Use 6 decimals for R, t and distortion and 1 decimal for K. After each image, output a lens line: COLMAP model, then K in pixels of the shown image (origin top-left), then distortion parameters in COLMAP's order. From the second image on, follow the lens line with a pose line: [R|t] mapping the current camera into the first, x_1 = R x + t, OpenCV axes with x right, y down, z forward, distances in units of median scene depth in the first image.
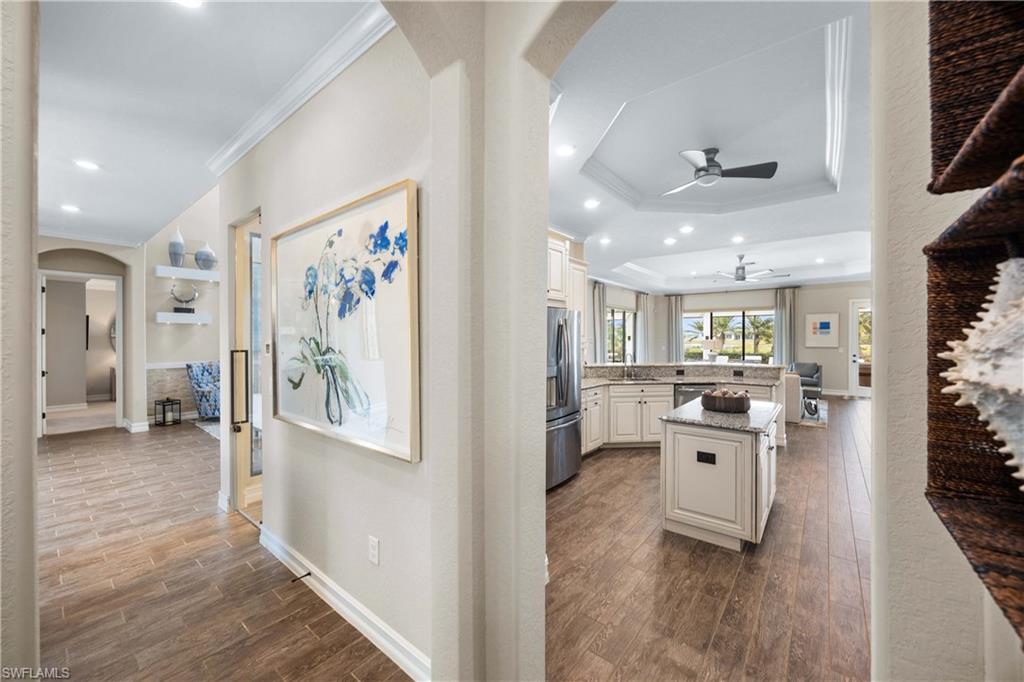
lens RADIAL K [[390.0, 0, 506.8], [0, 390.0, 337.8], [0, 0, 1]] dist [-0.002306, -0.000639]
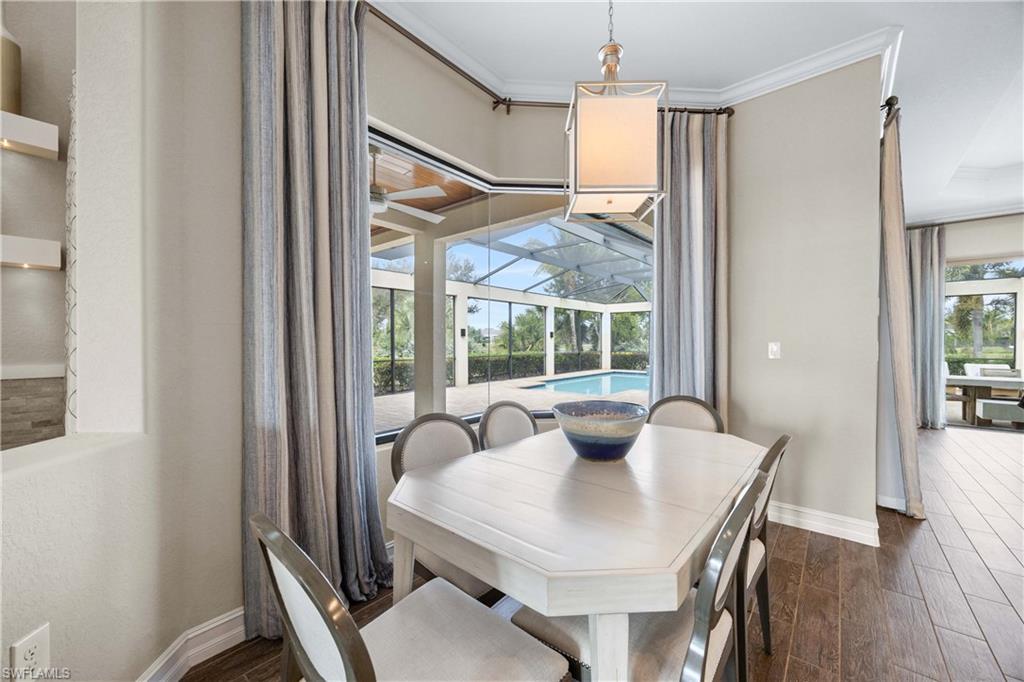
lens RADIAL K [[390.0, 0, 517.4], [0, 390.0, 343.1], [0, 0, 1]] dist [-0.002306, -0.000639]
pose [[0.999967, 0.000939, -0.008120, -0.031344], [-0.000881, 0.999974, 0.007180, 0.025149], [0.008127, -0.007173, 0.999941, 0.666906]]
